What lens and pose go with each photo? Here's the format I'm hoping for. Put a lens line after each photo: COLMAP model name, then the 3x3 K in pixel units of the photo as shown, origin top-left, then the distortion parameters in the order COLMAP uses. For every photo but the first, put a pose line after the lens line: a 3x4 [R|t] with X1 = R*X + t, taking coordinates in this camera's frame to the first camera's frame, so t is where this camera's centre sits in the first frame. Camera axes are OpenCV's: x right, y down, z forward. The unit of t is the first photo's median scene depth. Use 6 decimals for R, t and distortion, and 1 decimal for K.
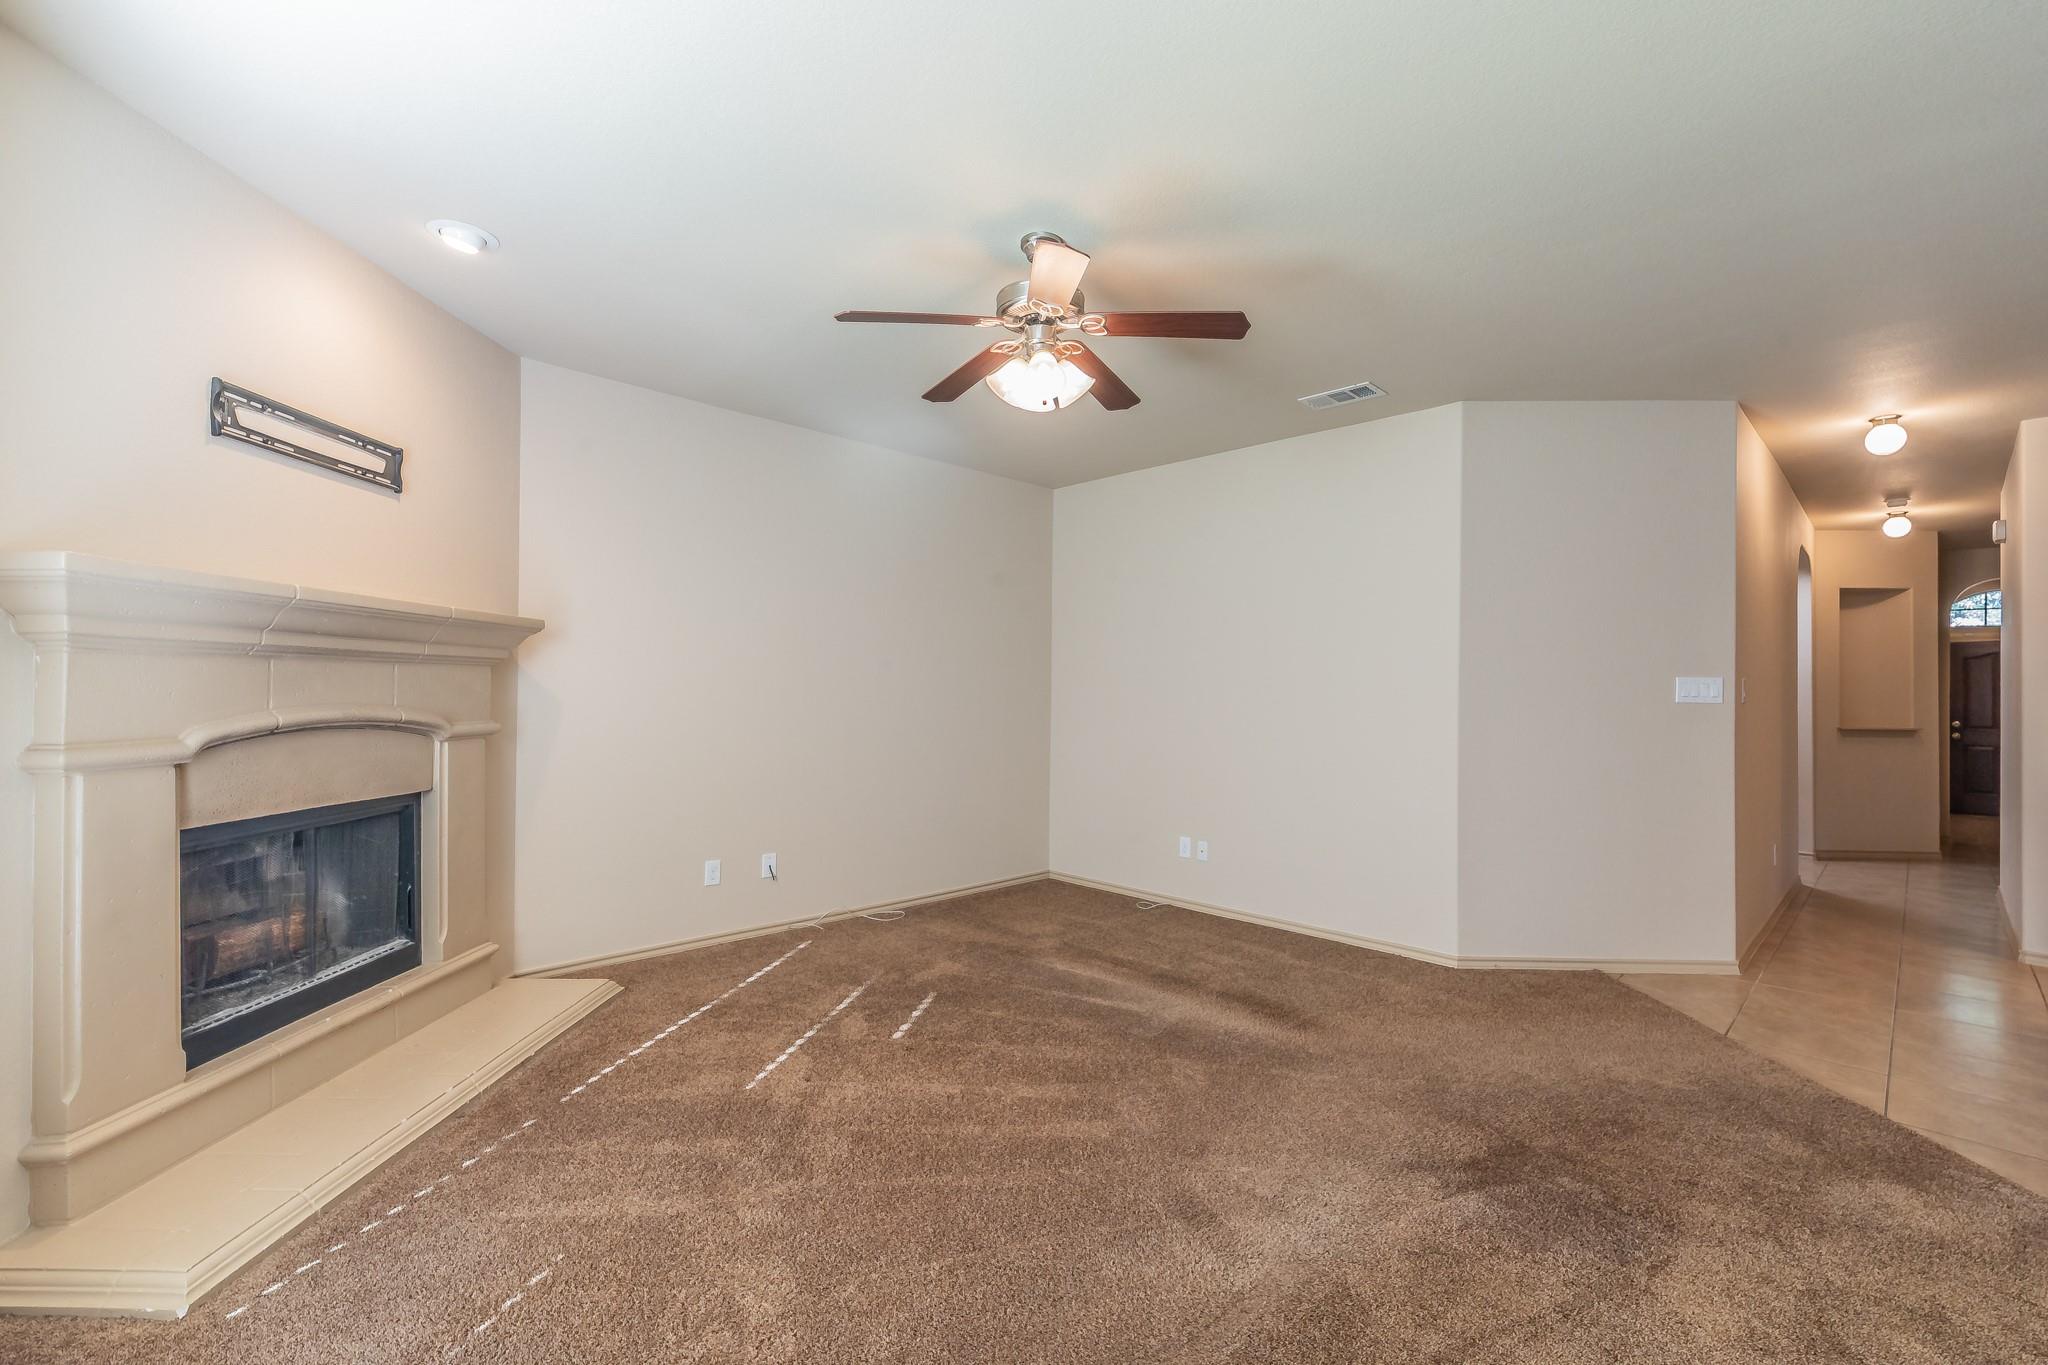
lens RADIAL K [[871.4, 0, 1031.9], [0, 871.4, 679.9], [0, 0, 1]] dist [0.002895, -0.000299]
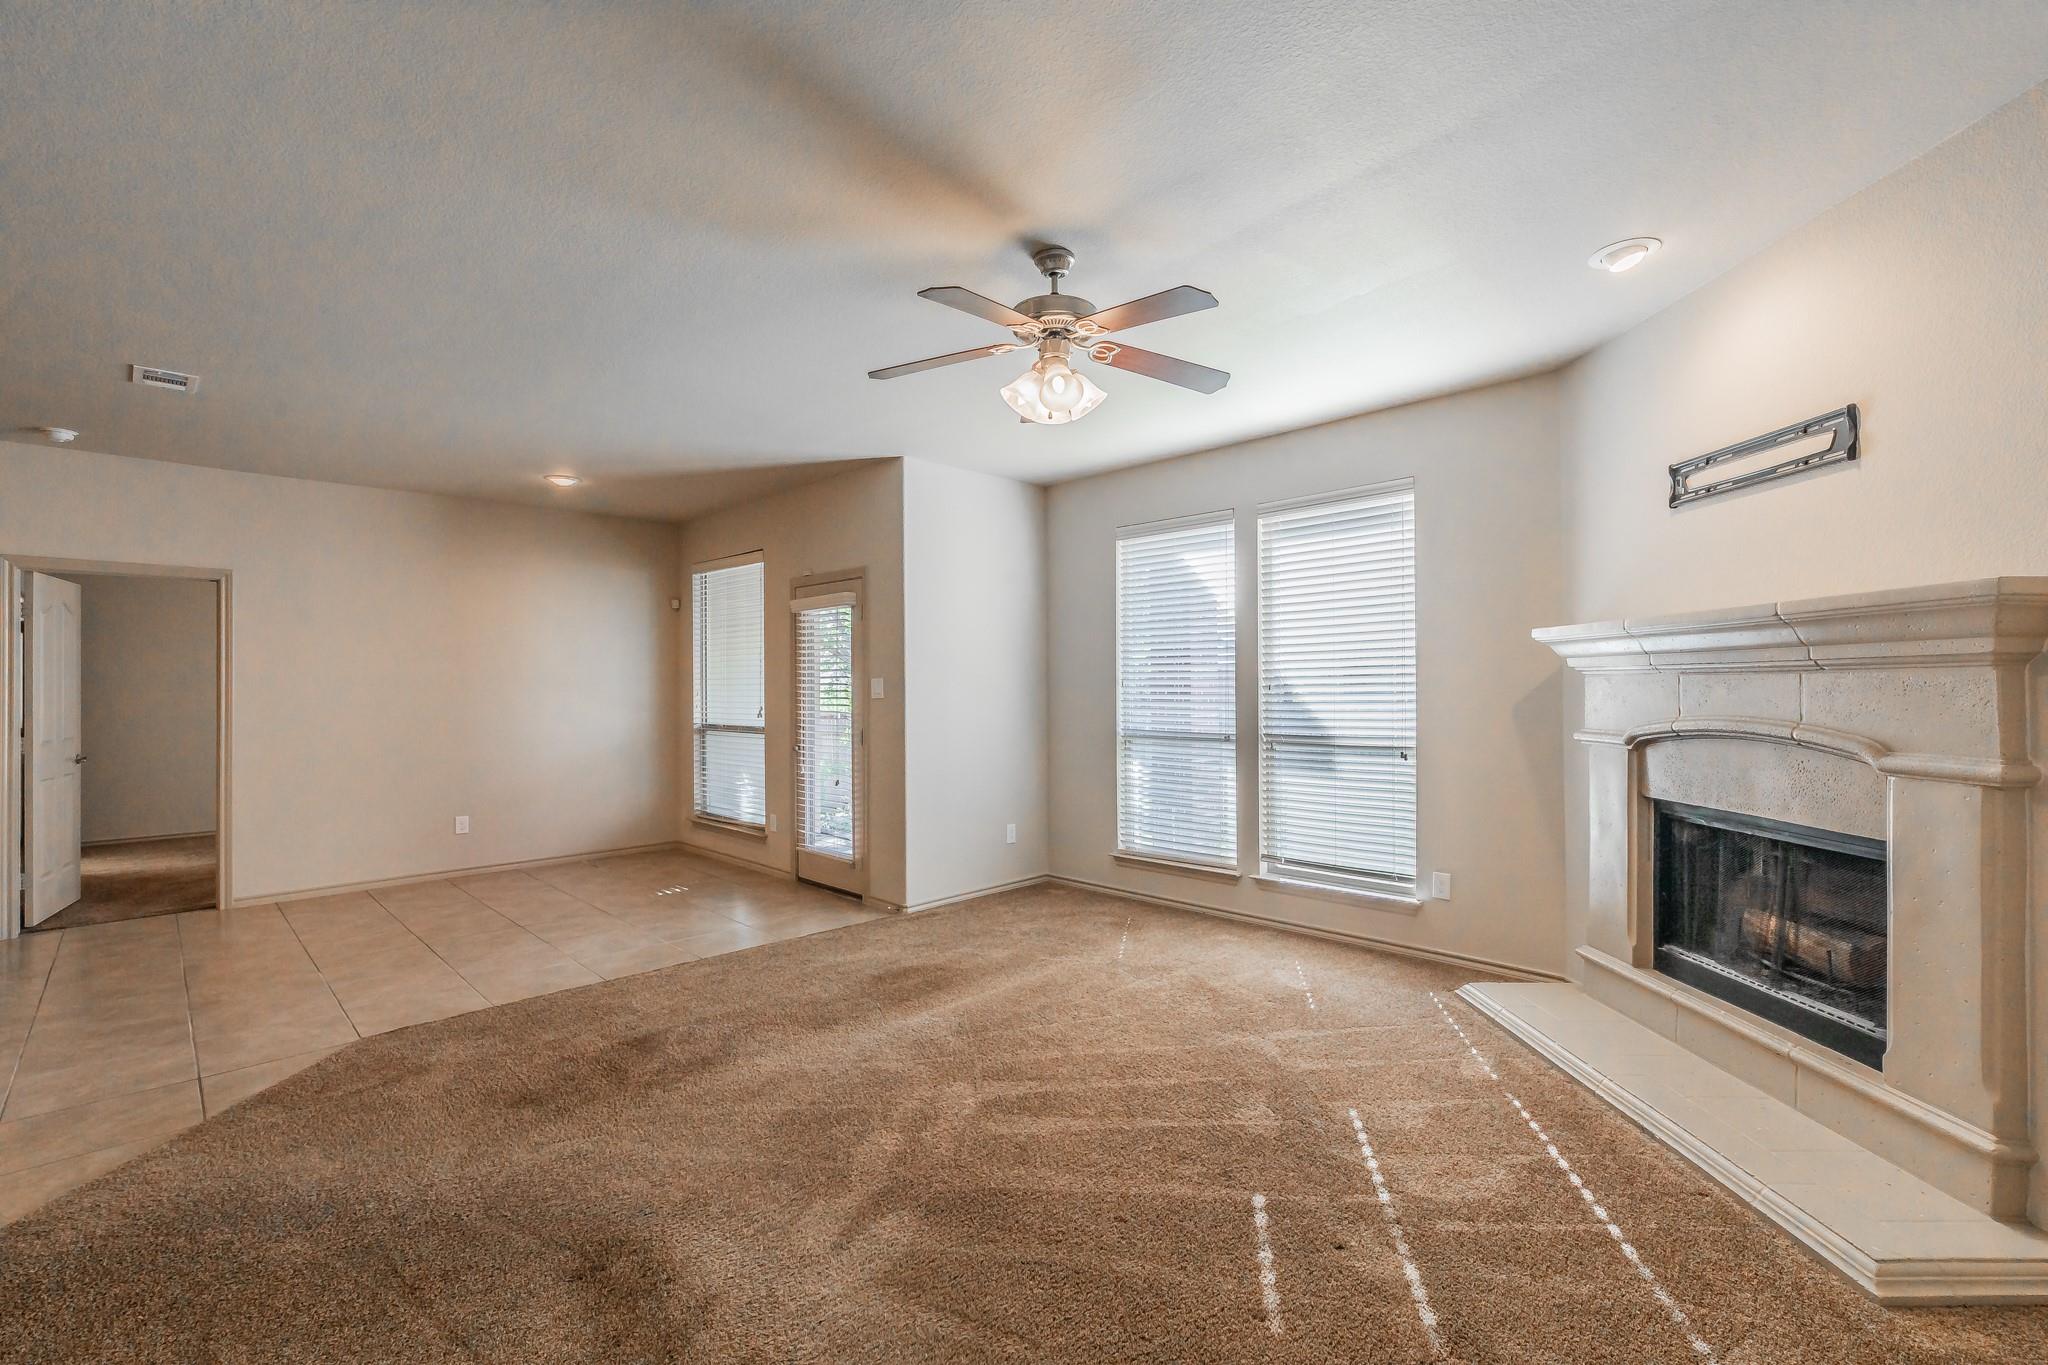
lens RADIAL K [[871.4, 0, 1031.9], [0, 871.4, 679.9], [0, 0, 1]] dist [0.002895, -0.000299]
pose [[-0.999965, -0.006231, 0.005541, 0.019552], [-0.006328, 0.999824, -0.017680, 0.005885], [-0.005430, -0.017715, -0.999828, 1.327224]]
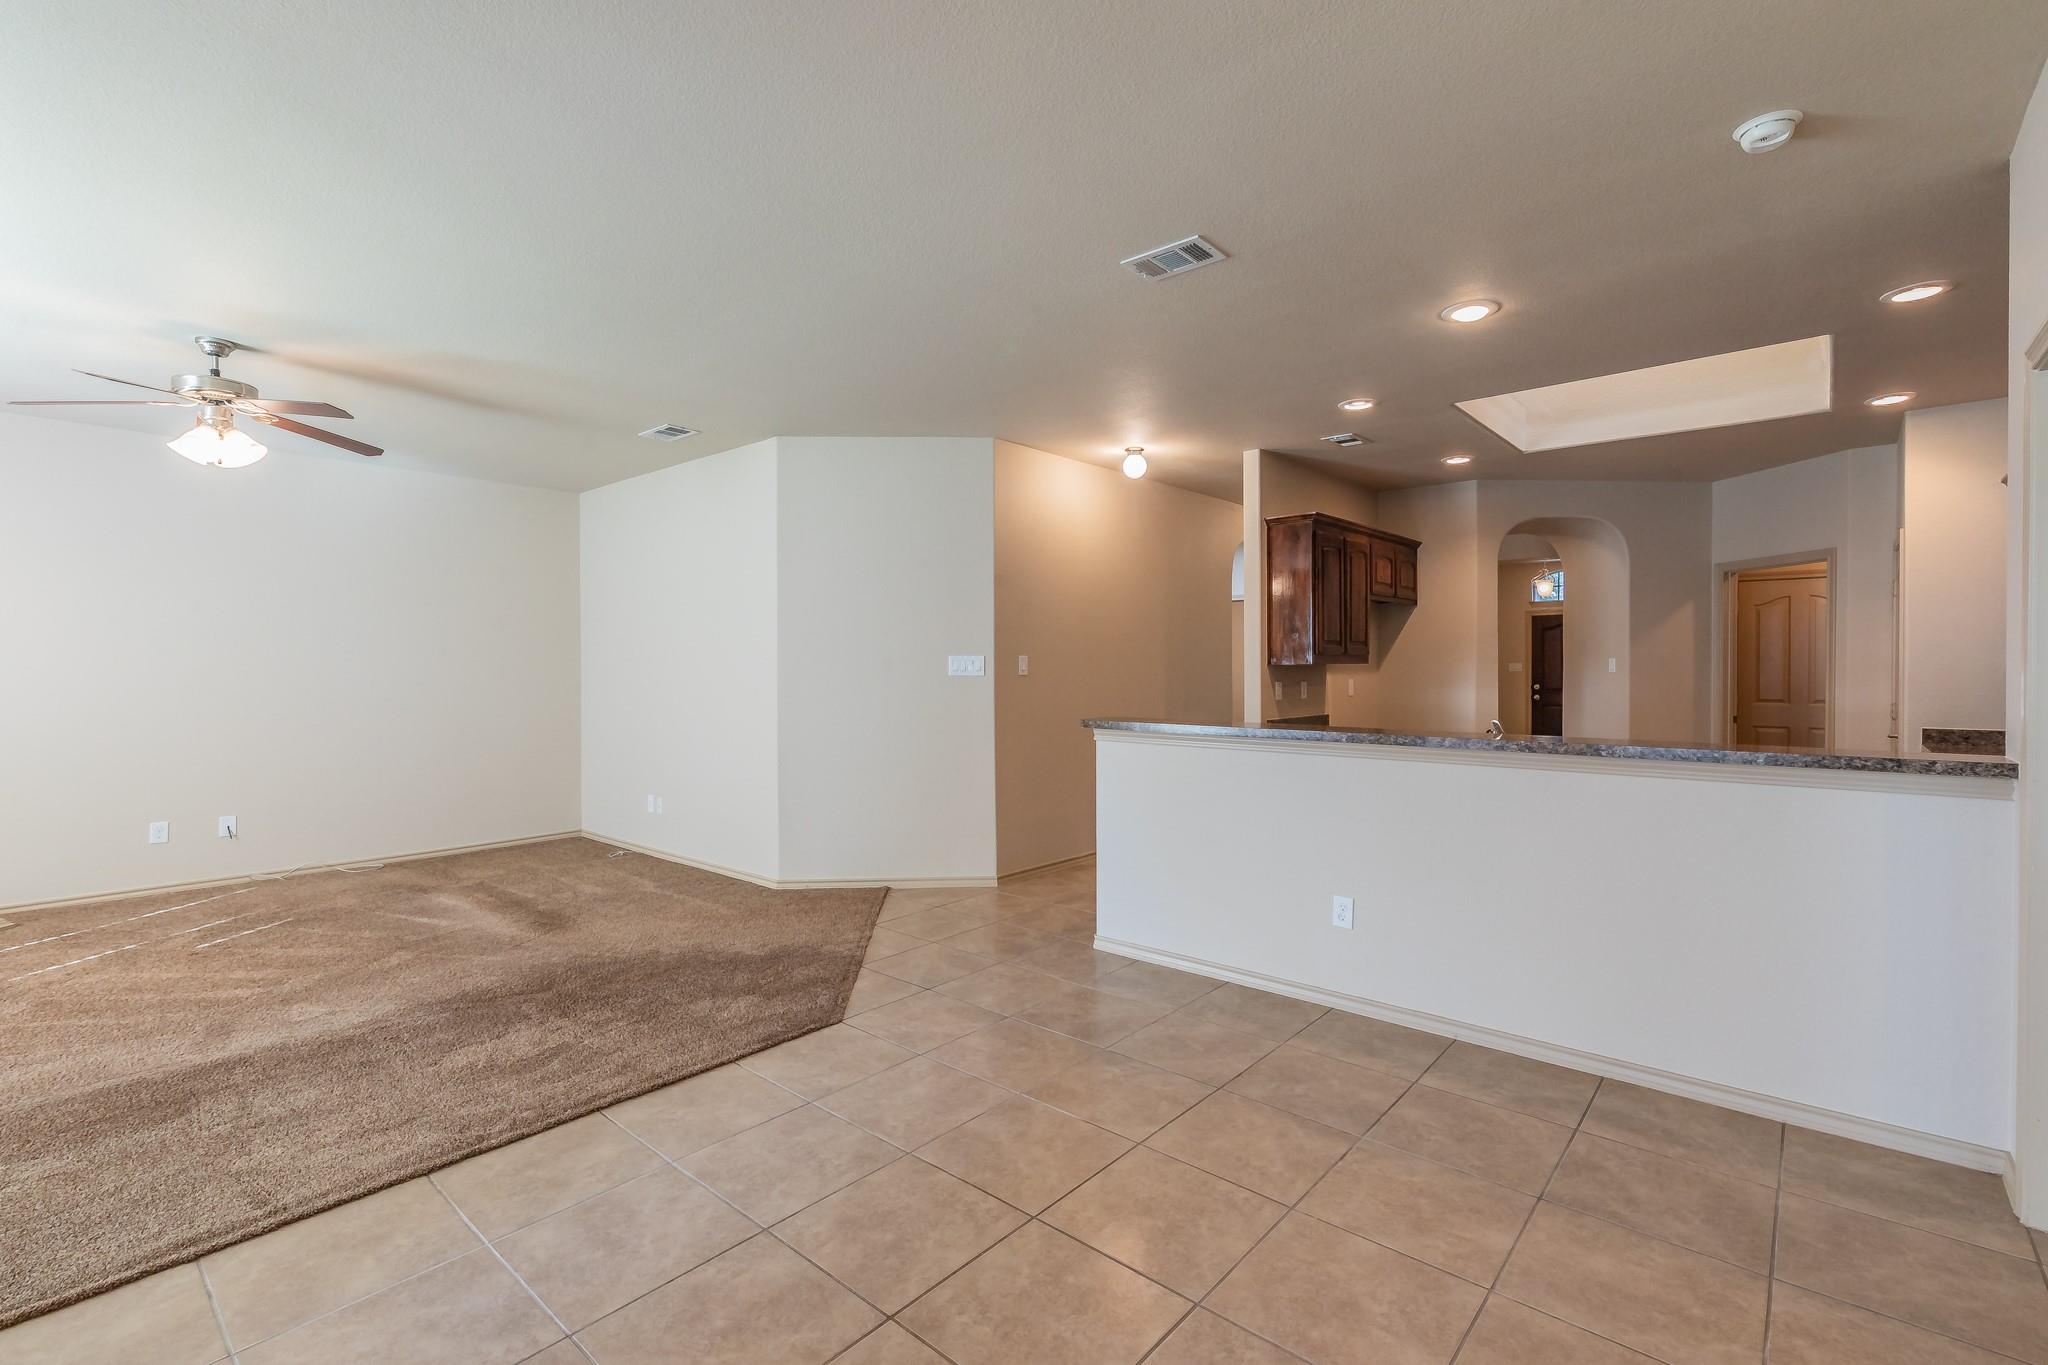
lens RADIAL K [[907.8, 0, 1025.1], [0, 907.8, 674.3], [0, 0, 1]] dist [0.005096, 0.000657]
pose [[0.997609, -0.016099, 0.067213, 0.766182], [0.014704, 0.999667, 0.021193, -0.002536], [-0.067532, -0.020154, 0.997514, -0.328588]]
